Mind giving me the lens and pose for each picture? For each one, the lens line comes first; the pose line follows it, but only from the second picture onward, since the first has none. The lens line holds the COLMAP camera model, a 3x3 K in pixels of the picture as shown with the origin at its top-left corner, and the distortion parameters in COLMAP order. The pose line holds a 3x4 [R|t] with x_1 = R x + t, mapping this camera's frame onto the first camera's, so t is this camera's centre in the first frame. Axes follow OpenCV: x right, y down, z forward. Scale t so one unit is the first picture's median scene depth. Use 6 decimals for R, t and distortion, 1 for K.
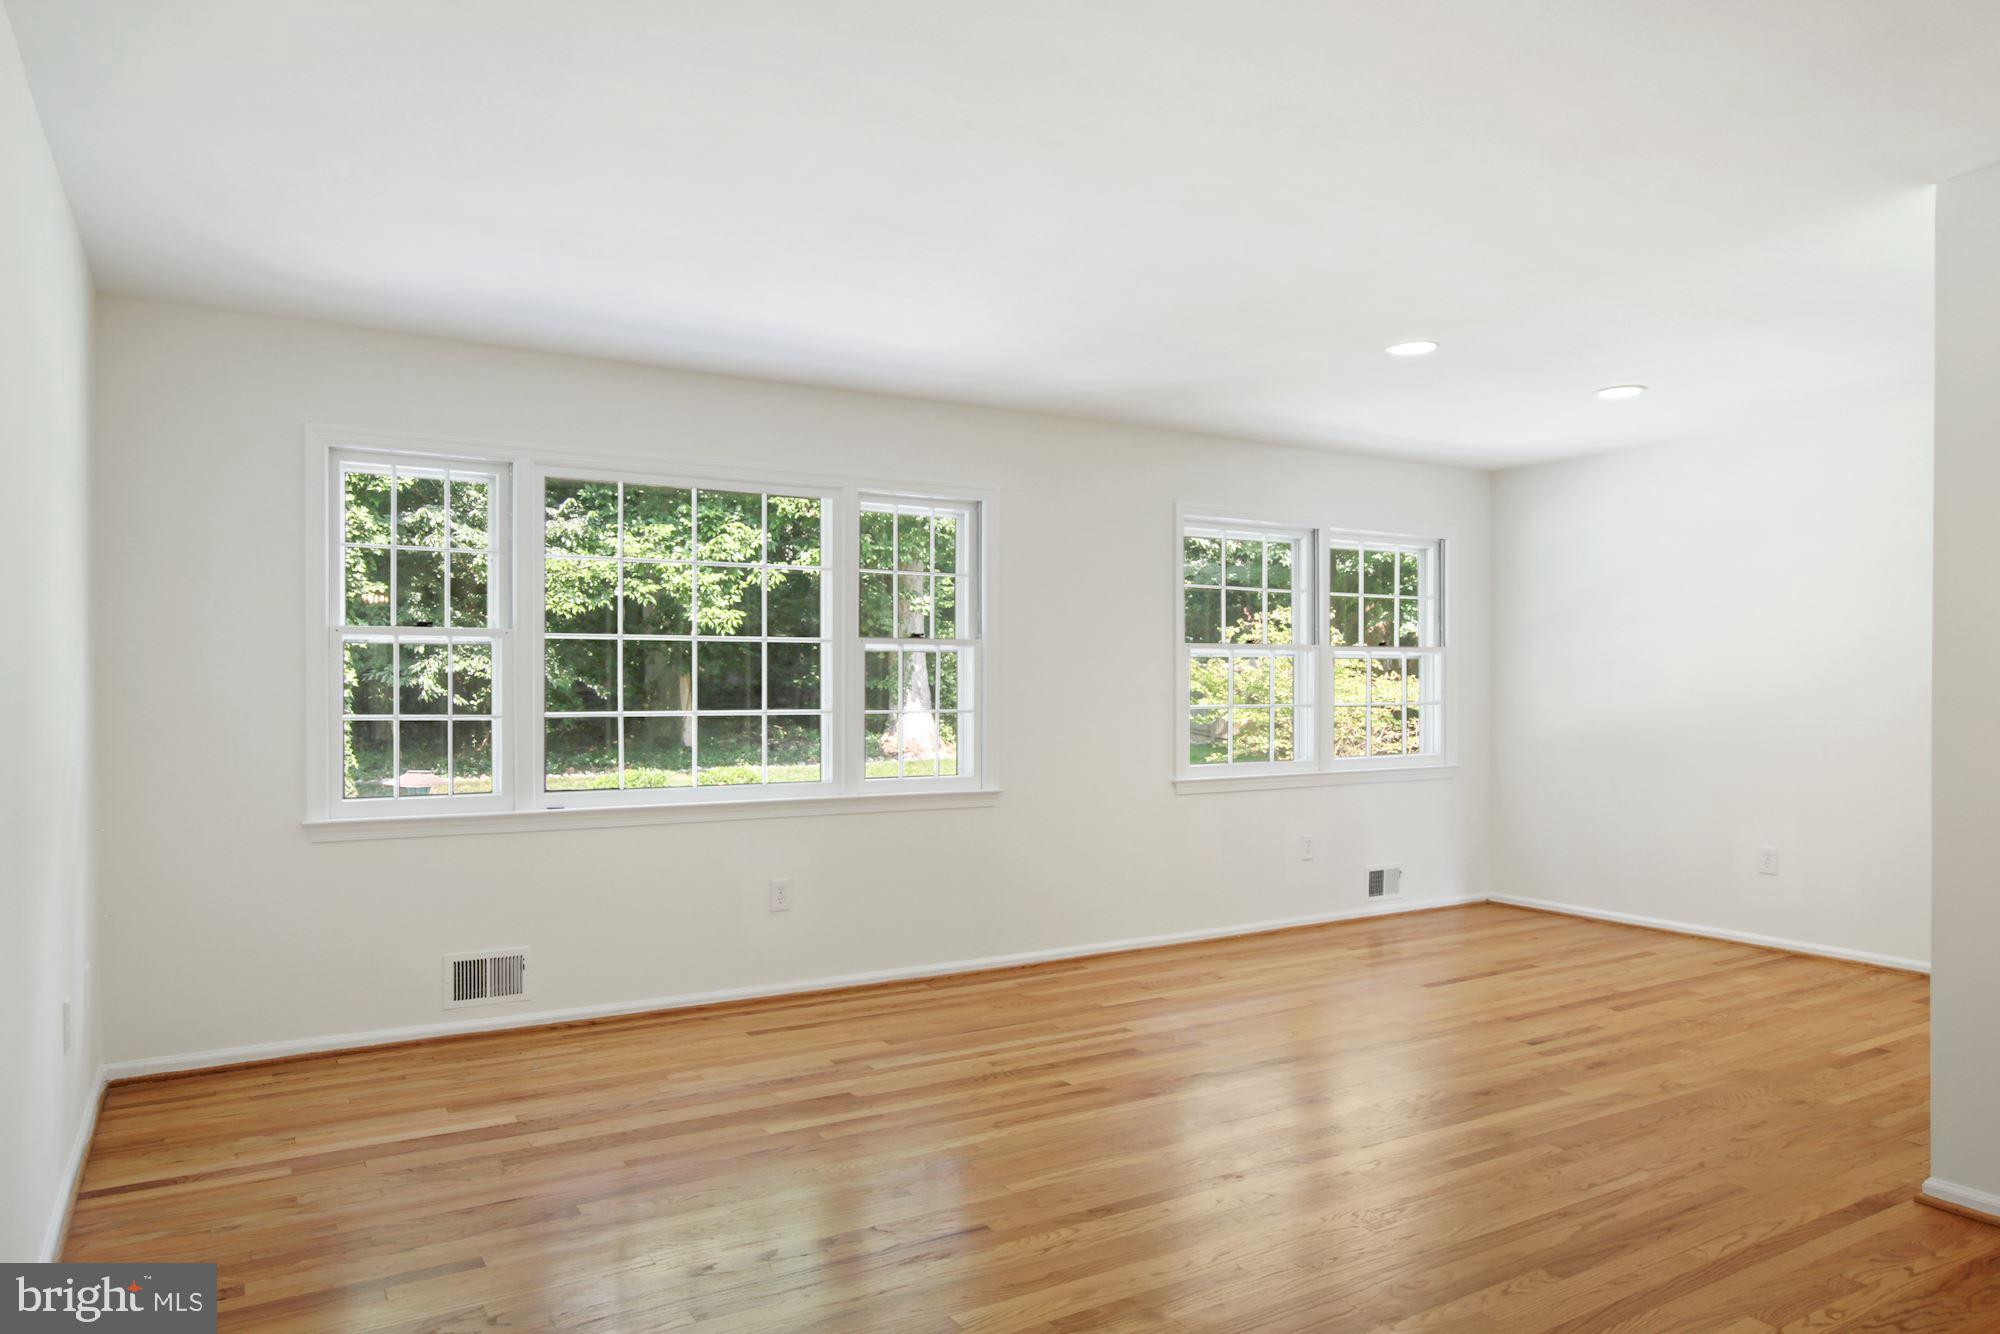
lens RADIAL K [[1271.7, 0, 990.0], [0, 1271.7, 700.8], [0, 0, 1]] dist [-0.009489, -0.003527]
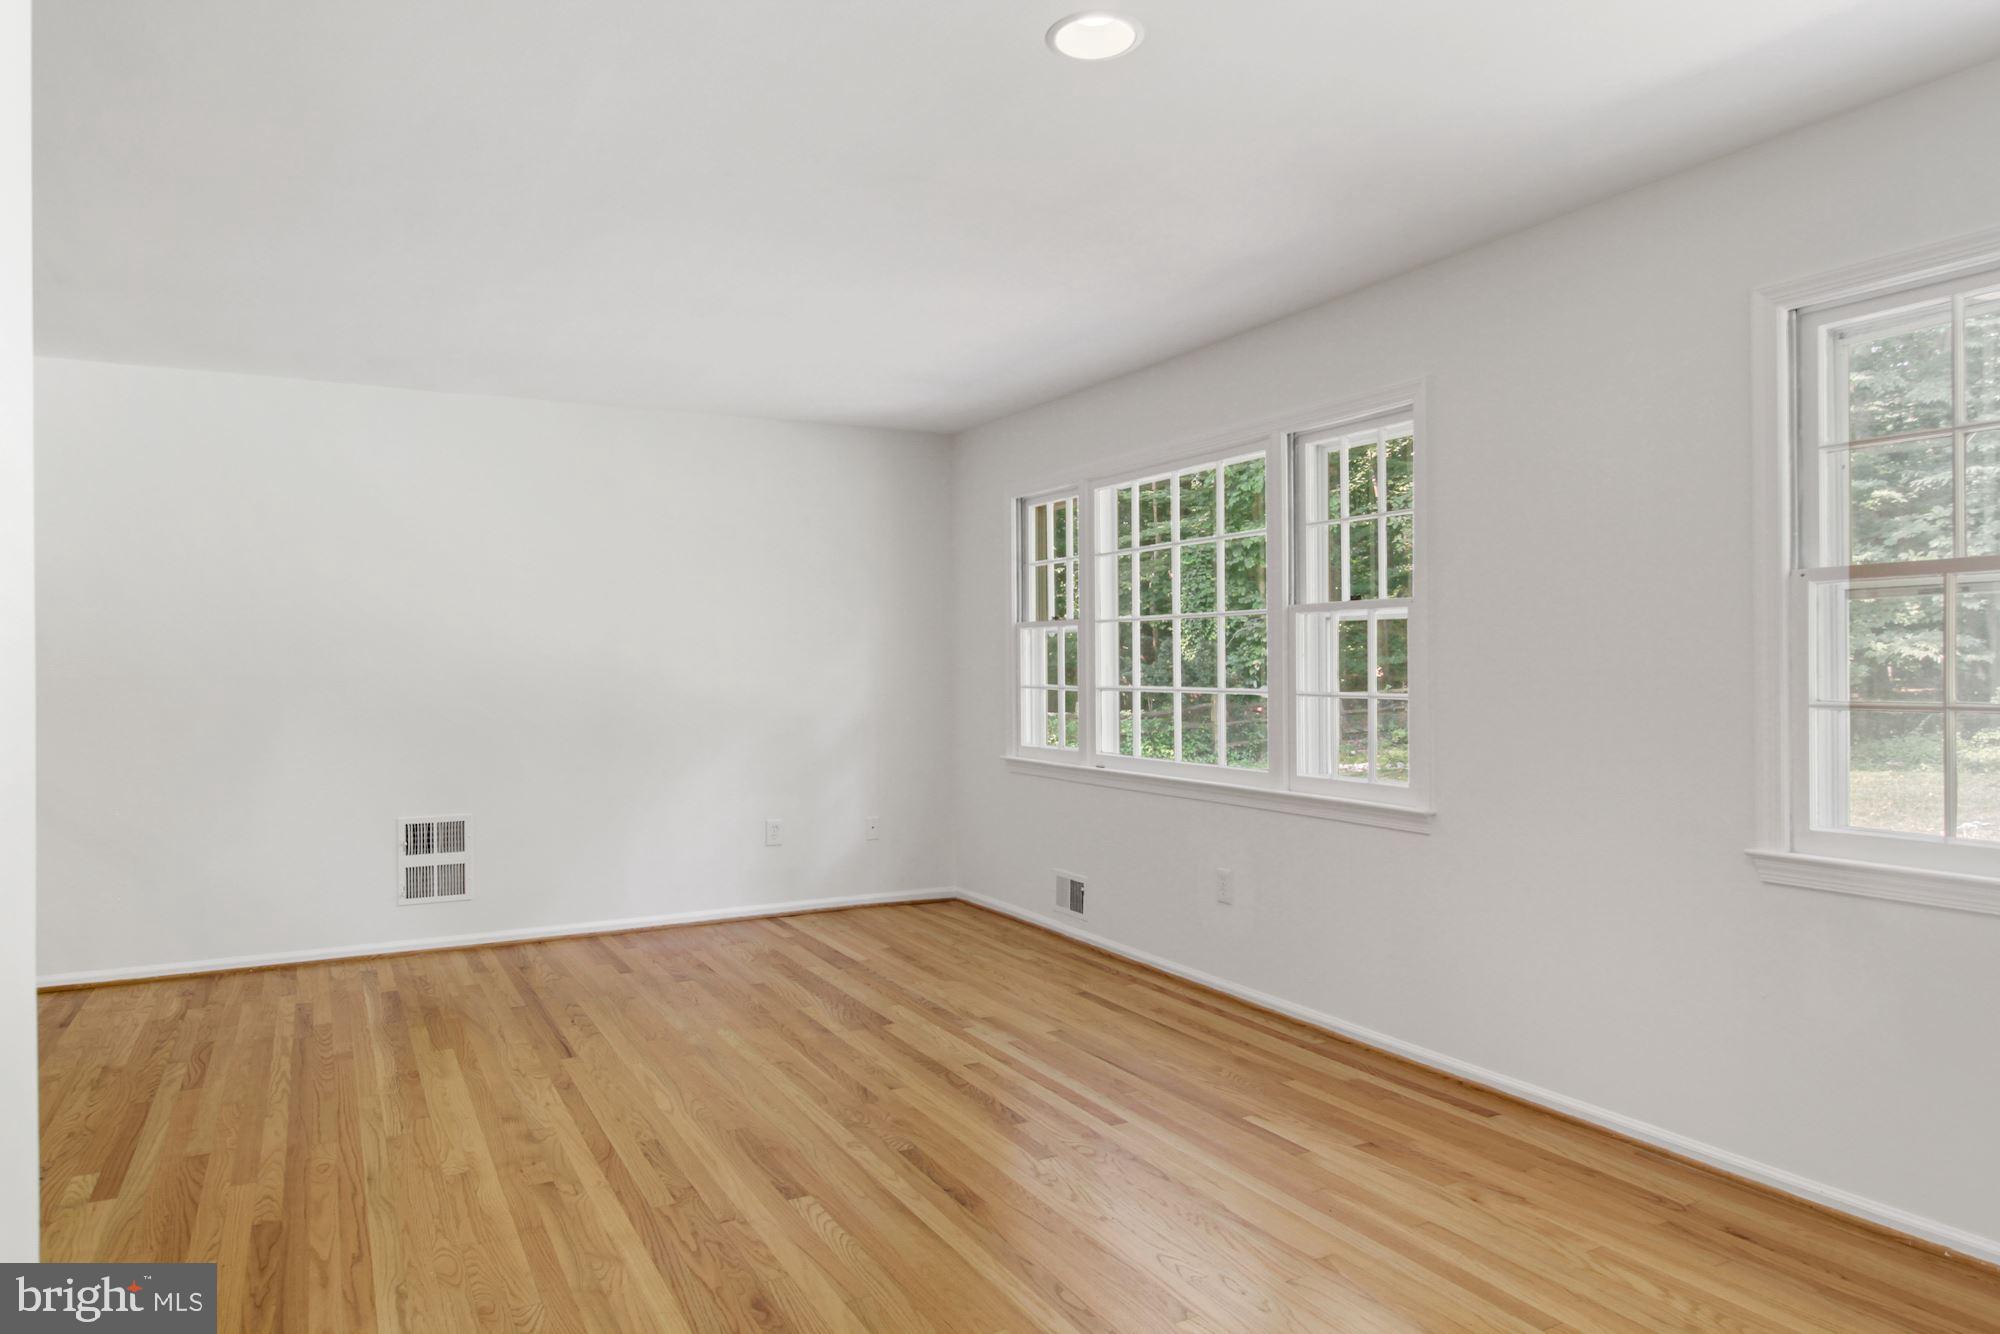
lens RADIAL K [[1271.7, 0, 1004.2], [0, 1271.7, 663.0], [0, 0, 1]] dist [-0.009489, -0.003527]
pose [[-0.047858, -0.000097, -0.998854, 0.713074], [-0.002724, 0.999996, 0.000034, -0.009493], [0.998850, 0.002722, -0.047858, 0.806308]]
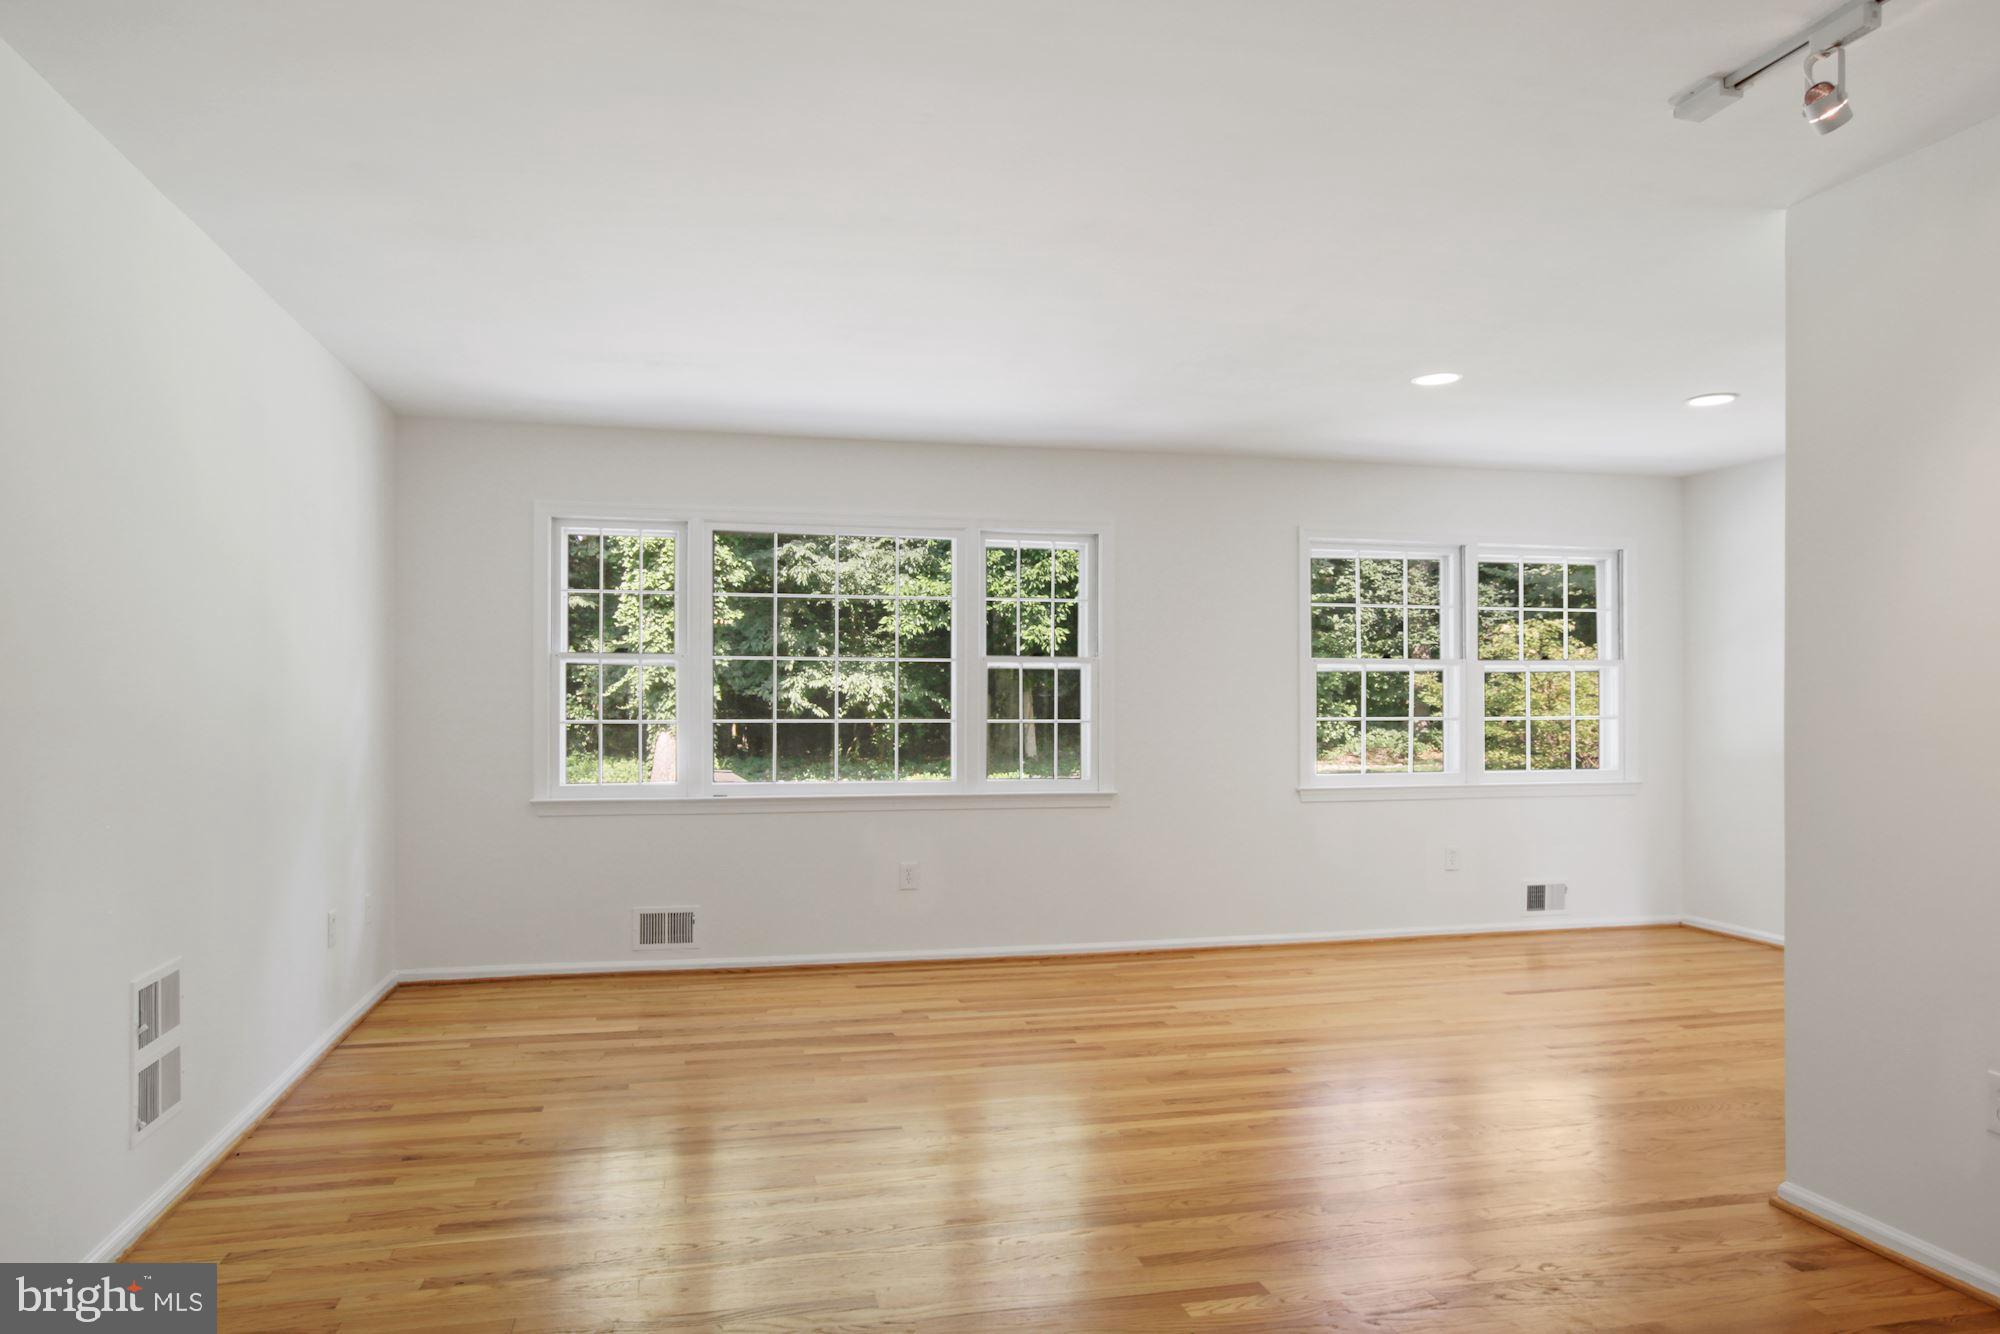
lens RADIAL K [[1271.7, 0, 990.7], [0, 1271.7, 687.0], [0, 0, 1]] dist [-0.009489, -0.003527]
pose [[0.952300, -0.002198, -0.305156, 0.245010], [-0.004666, 0.999752, -0.021762, 0.003008], [0.305128, 0.022148, 0.952054, -0.094012]]
